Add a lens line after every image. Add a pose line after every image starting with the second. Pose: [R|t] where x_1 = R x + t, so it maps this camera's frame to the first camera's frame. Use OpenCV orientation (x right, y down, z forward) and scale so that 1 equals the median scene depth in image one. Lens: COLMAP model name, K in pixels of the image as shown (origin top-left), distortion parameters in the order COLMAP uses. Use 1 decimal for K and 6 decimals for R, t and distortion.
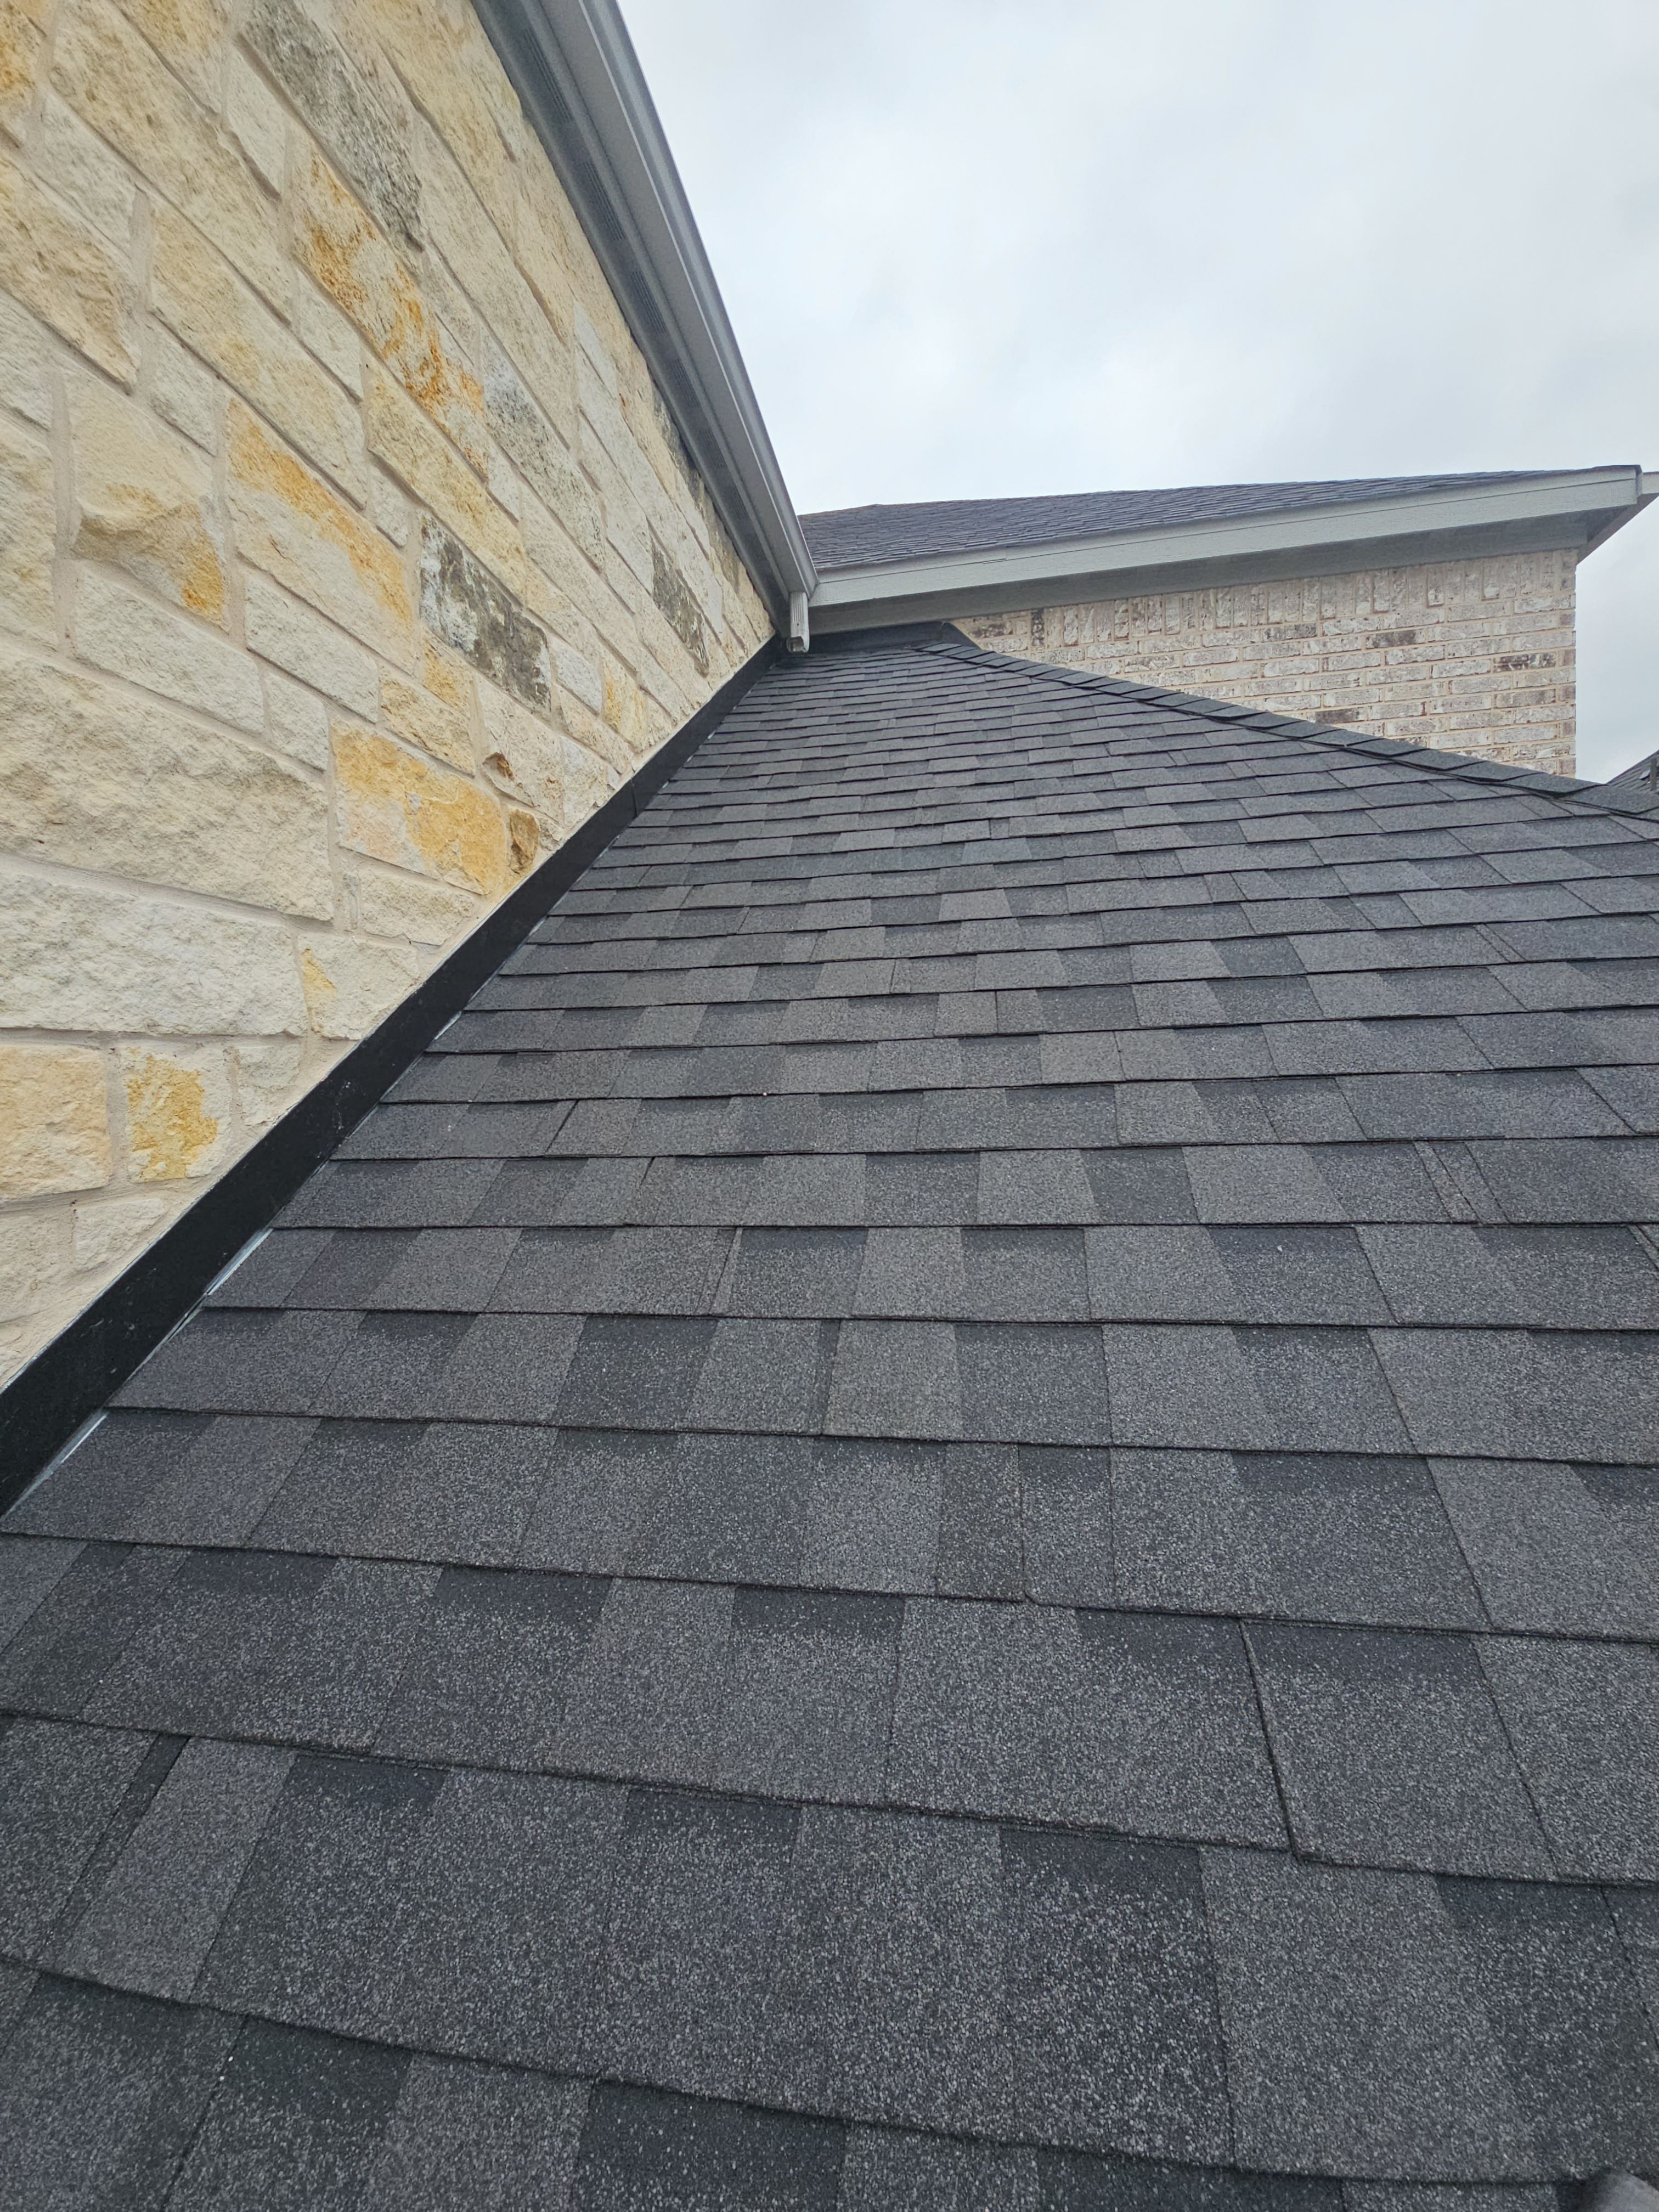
lens RADIAL K [[887.2, 0, 829.5], [0, 887.2, 1106.0], [0, 0, 1]] dist [-0.002285, -0.000324]
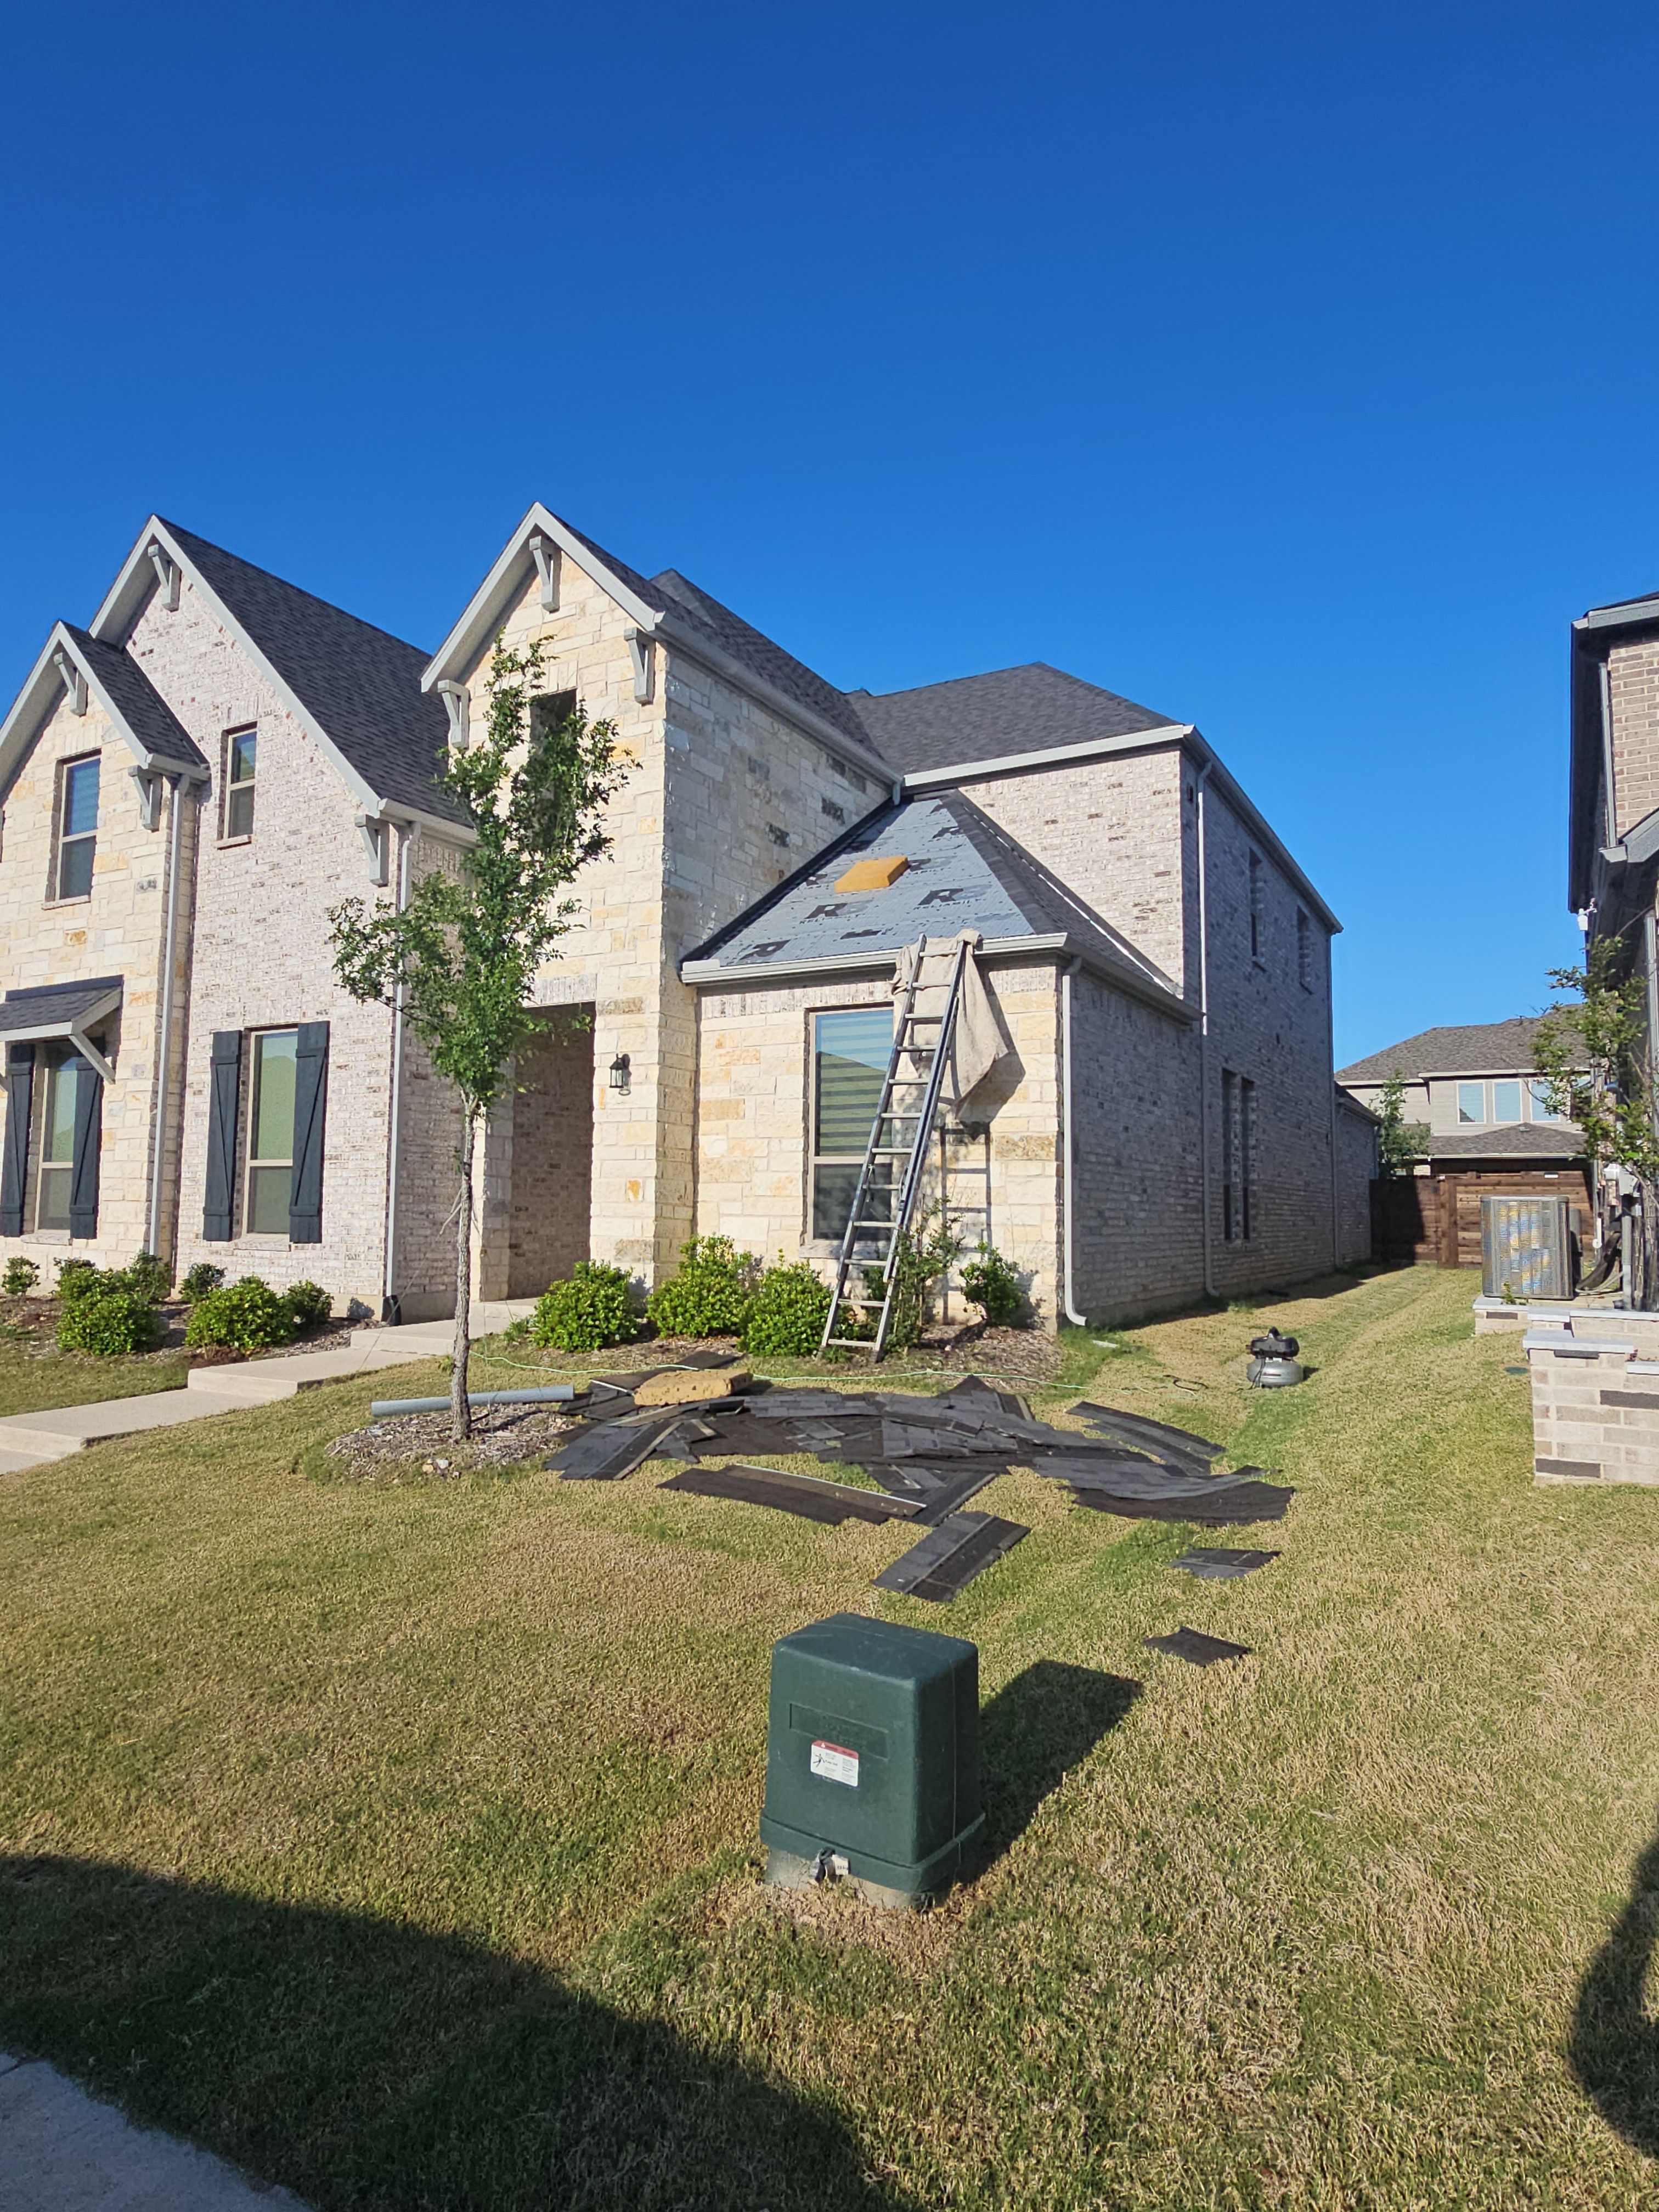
lens RADIAL K [[1277.5, 0, 829.5], [0, 1277.5, 1106.0], [0, 0, 1]] dist [-0.002173, -0.000136]
pose [[0.941352, 0.013974, -0.337137, 1.136944], [-0.055330, 0.992010, -0.113375, 0.866864], [0.332860, 0.125380, 0.934604, -2.645587]]
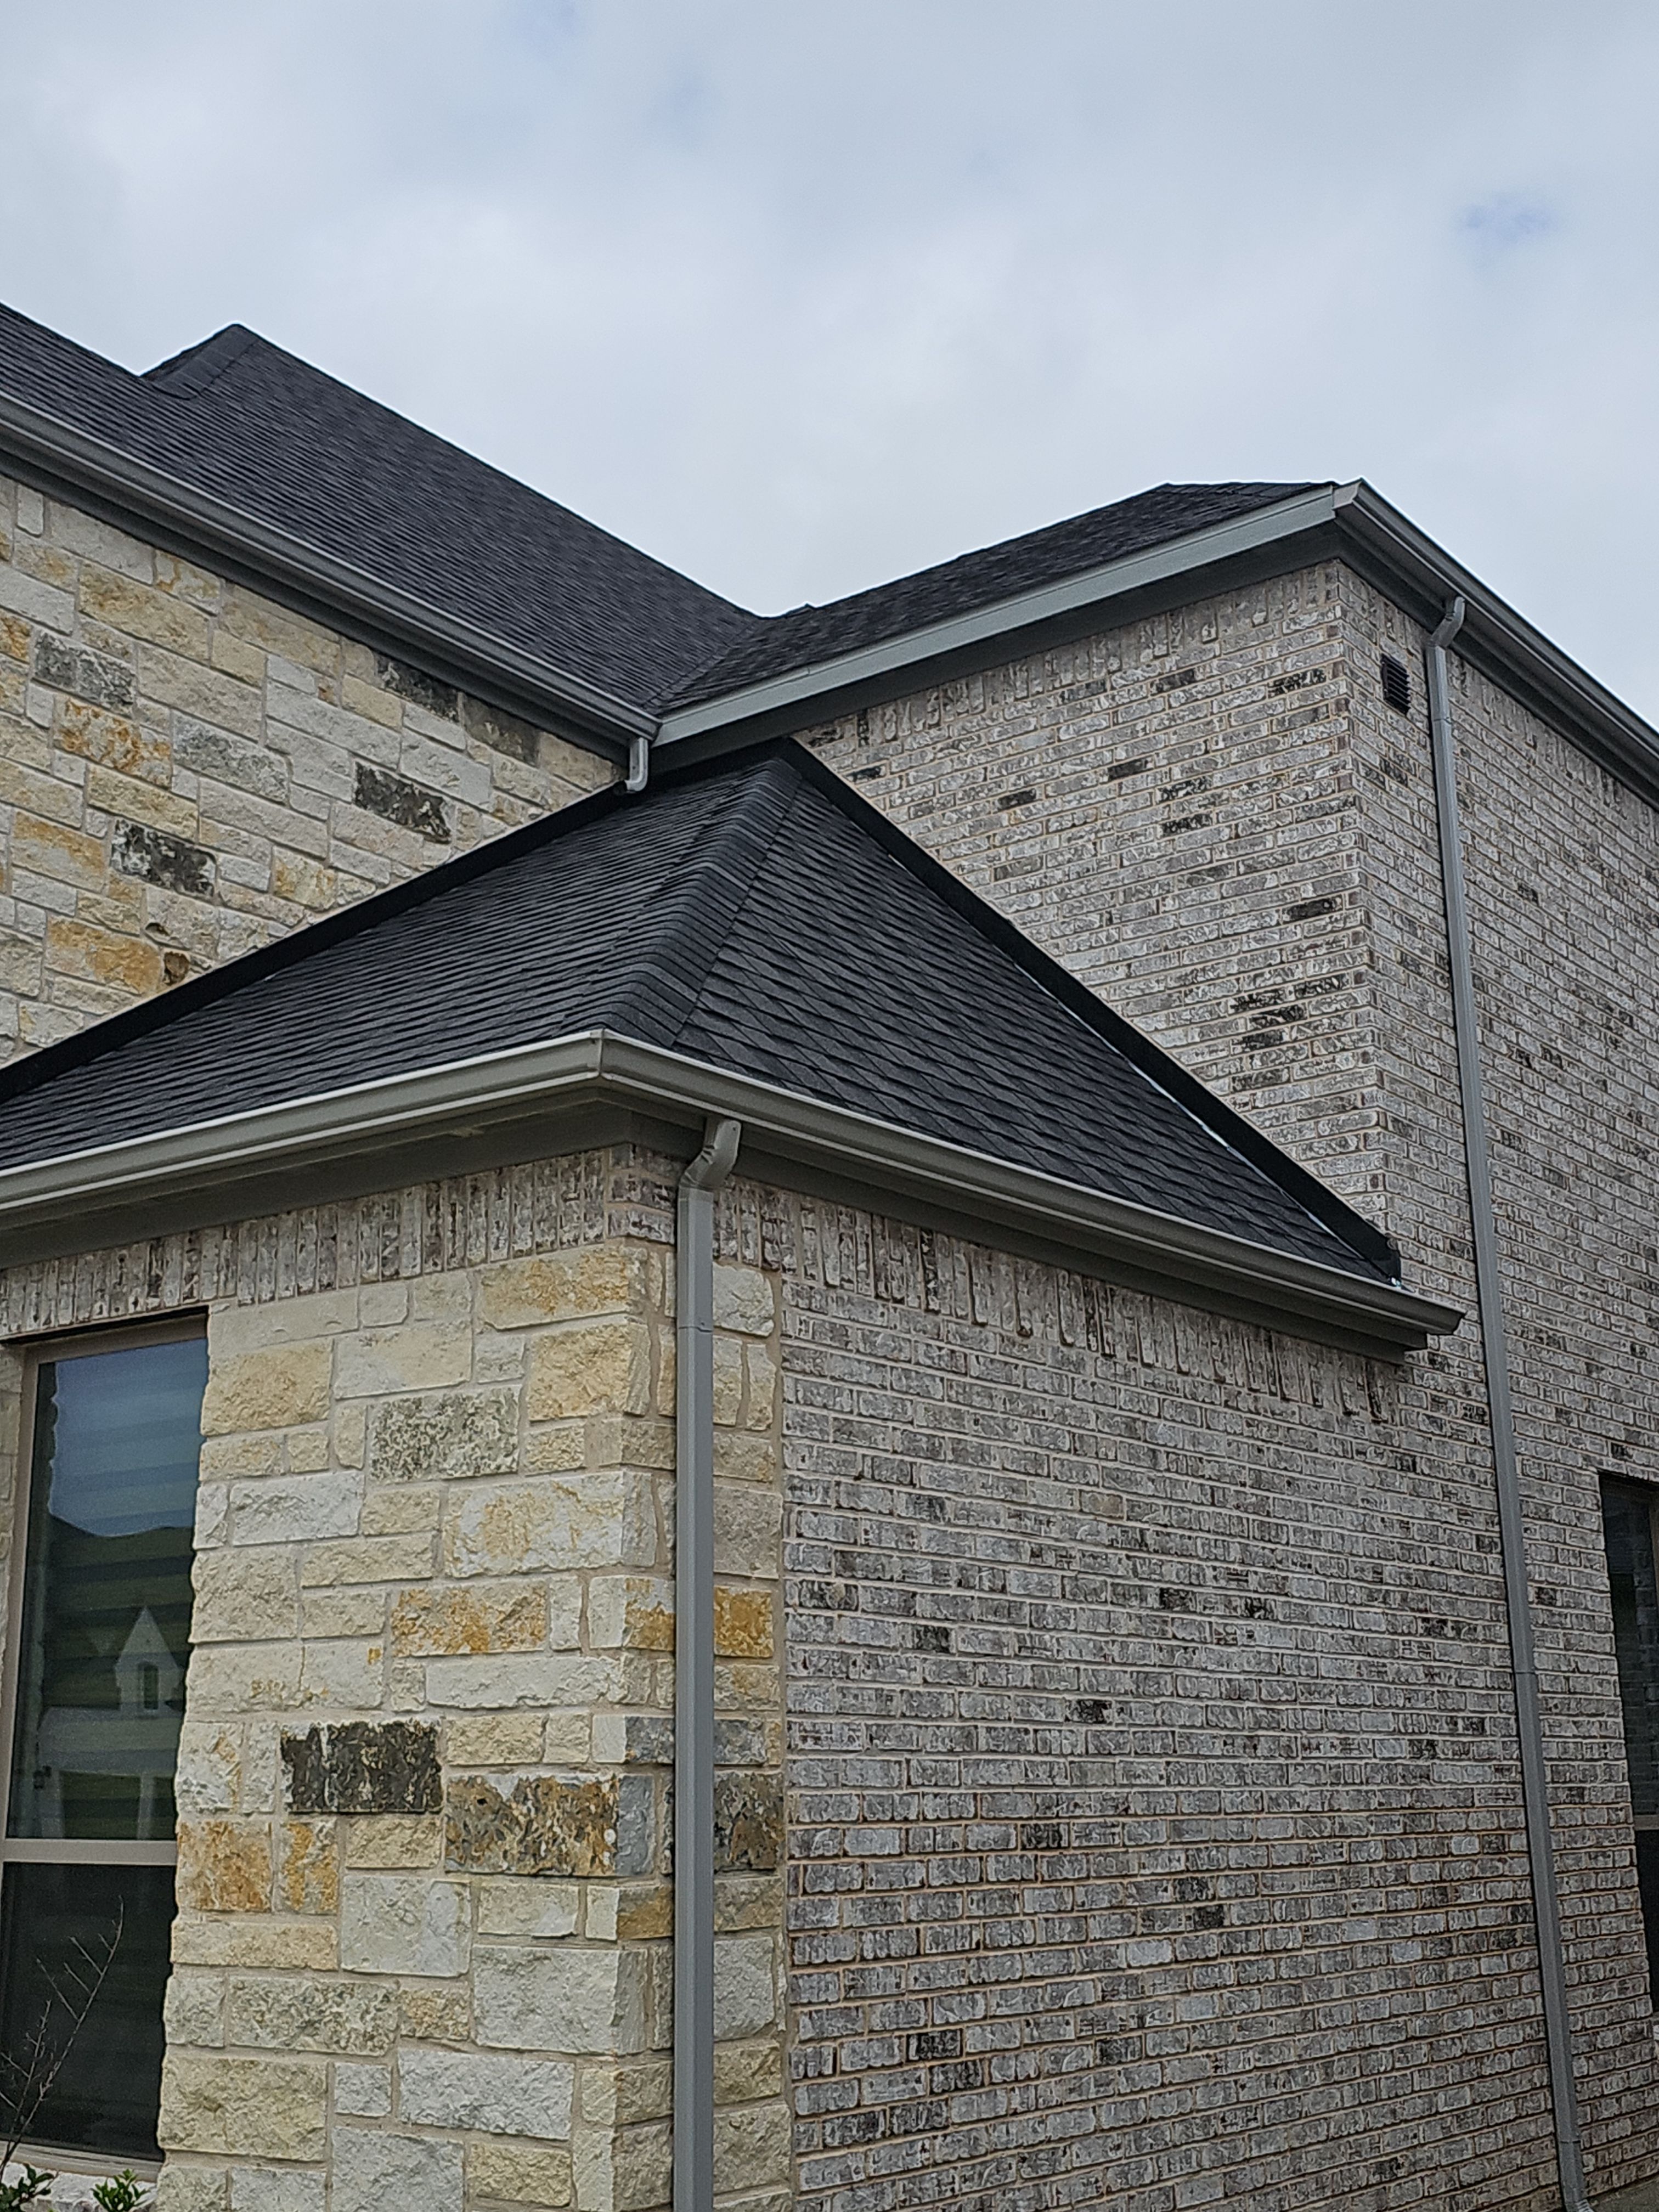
lens RADIAL K [[2434.4, 0, 817.4], [0, 2434.4, 1099.8], [0, 0, 1]] dist [0.206007, -0.518275]
pose [[0.884462, -0.094012, -0.457044, 1.447243], [-0.043561, 0.958580, -0.281473, 0.616741], [0.464575, 0.268861, 0.843732, -1.194364]]
